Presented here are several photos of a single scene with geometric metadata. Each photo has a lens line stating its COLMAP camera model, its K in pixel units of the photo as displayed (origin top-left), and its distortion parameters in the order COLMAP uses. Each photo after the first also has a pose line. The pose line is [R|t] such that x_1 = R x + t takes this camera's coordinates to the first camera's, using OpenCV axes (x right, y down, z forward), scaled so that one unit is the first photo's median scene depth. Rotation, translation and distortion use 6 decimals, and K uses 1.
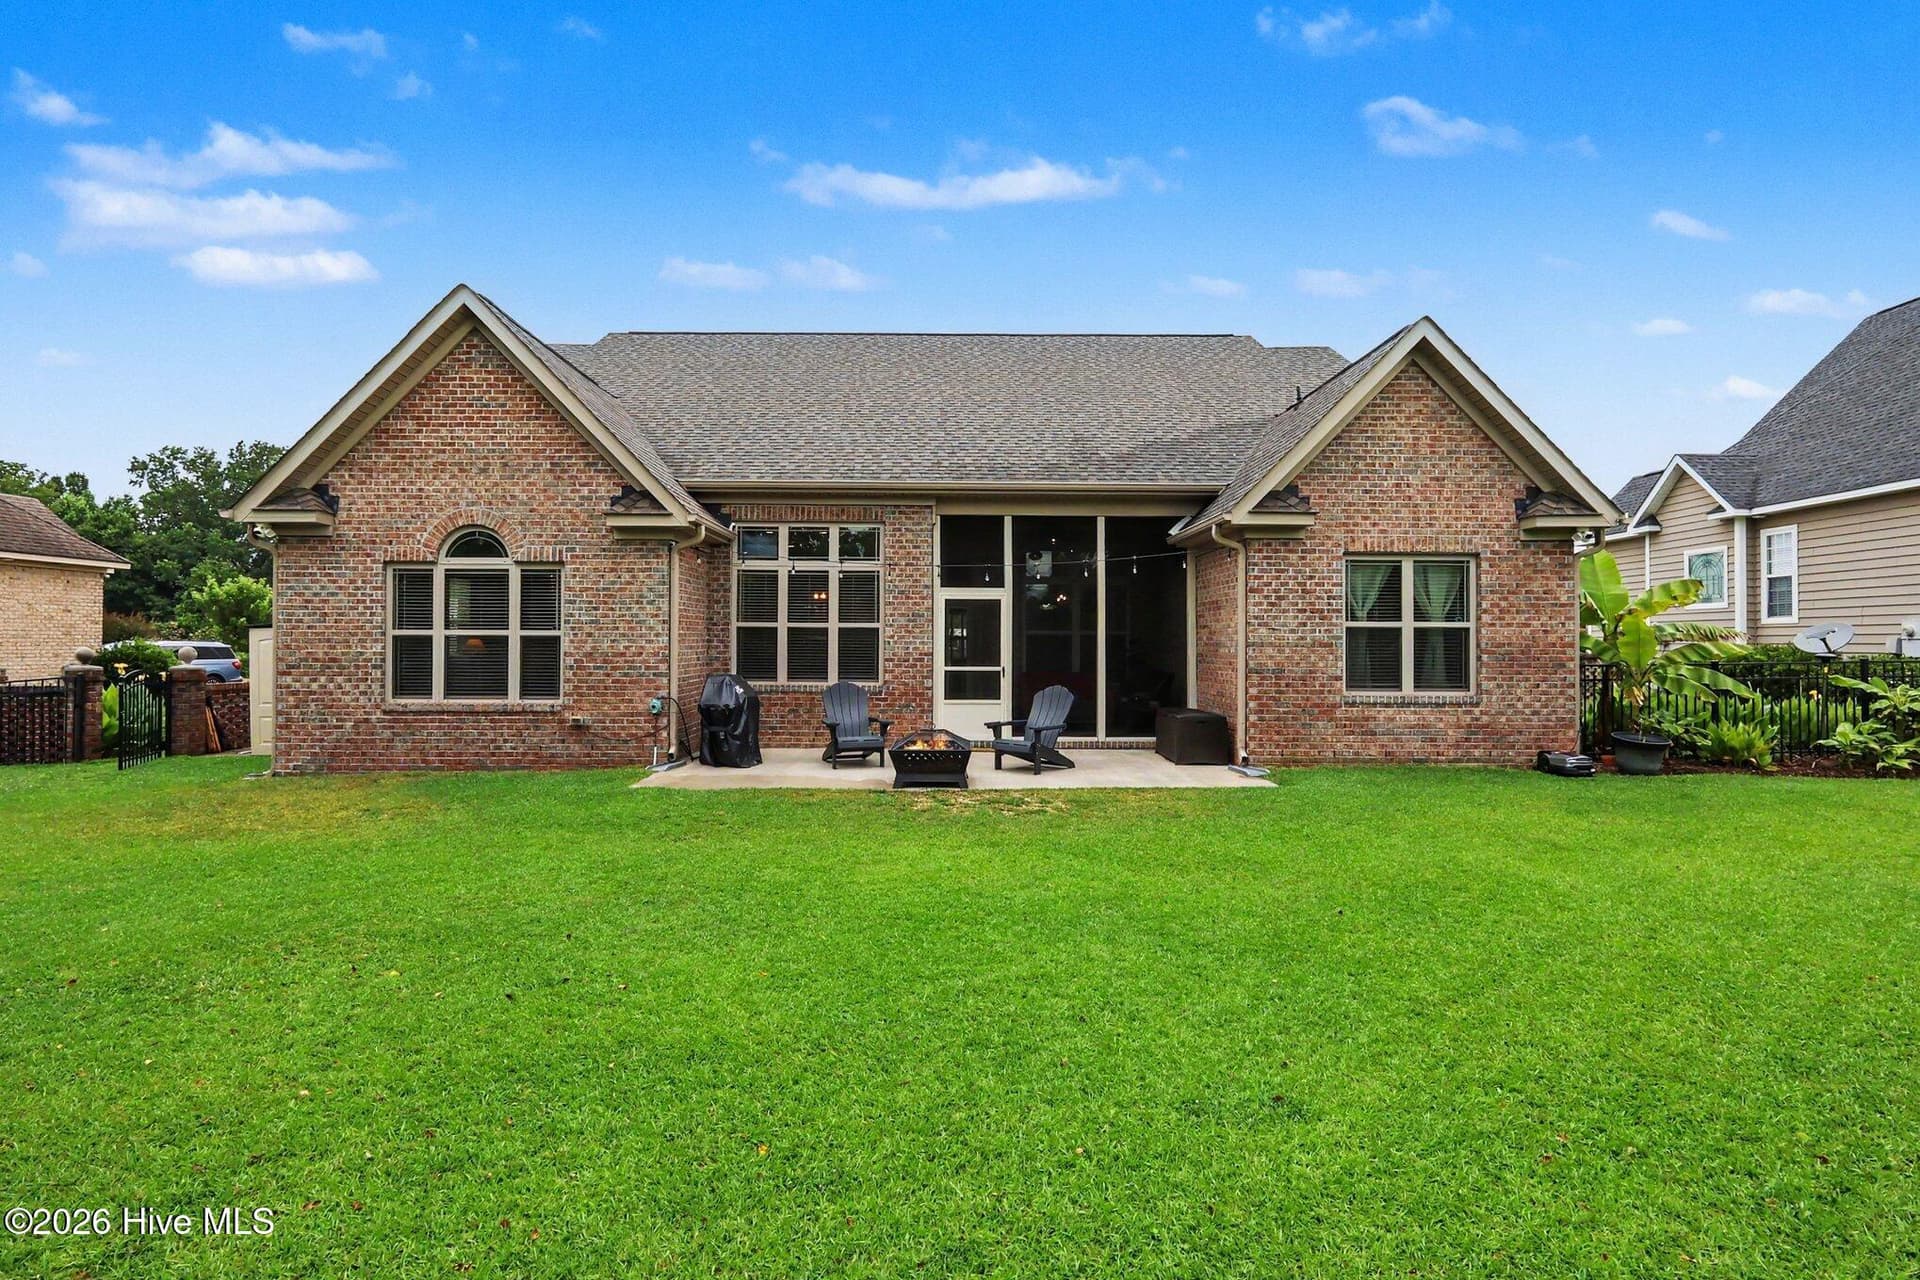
lens RADIAL K [[899.4, 0, 960.0], [0, 899.4, 640.0], [0, 0, 1]] dist [-0.001532, 0.000381]
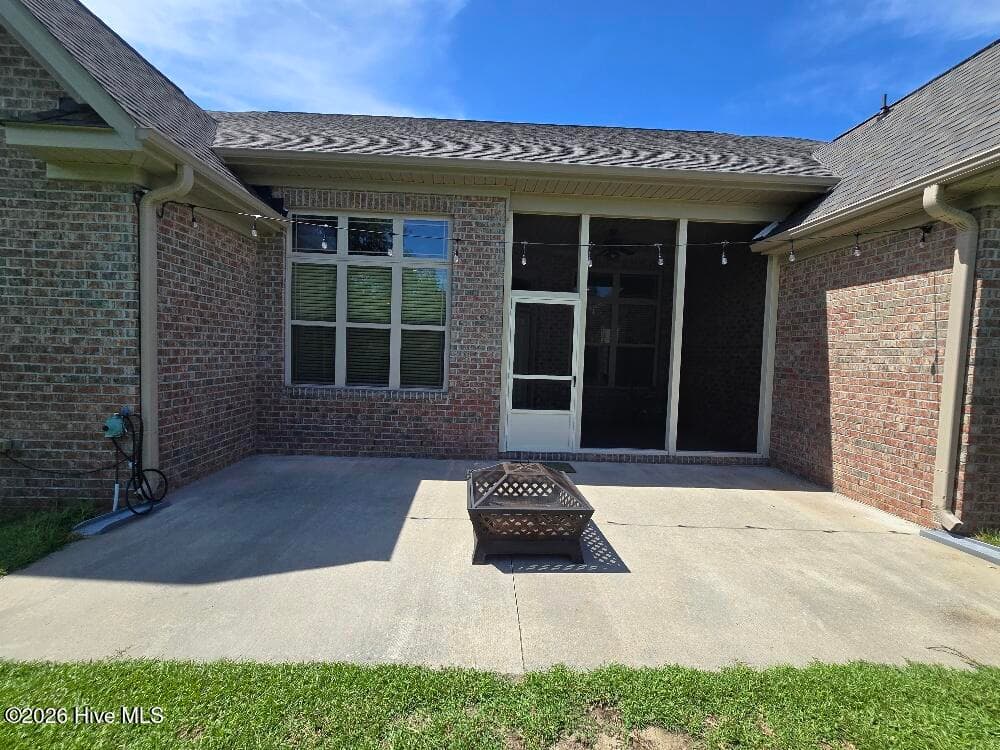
lens RADIAL K [[494.6, 0, 497.8], [0, 494.6, 382.3], [0, 0, 1]] dist [0.002024, -0.005796]
pose [[0.999527, 0.030413, 0.004498, -0.035721], [-0.030642, 0.997405, 0.065151, 0.004528], [-0.002505, -0.065258, 0.997865, 0.486901]]
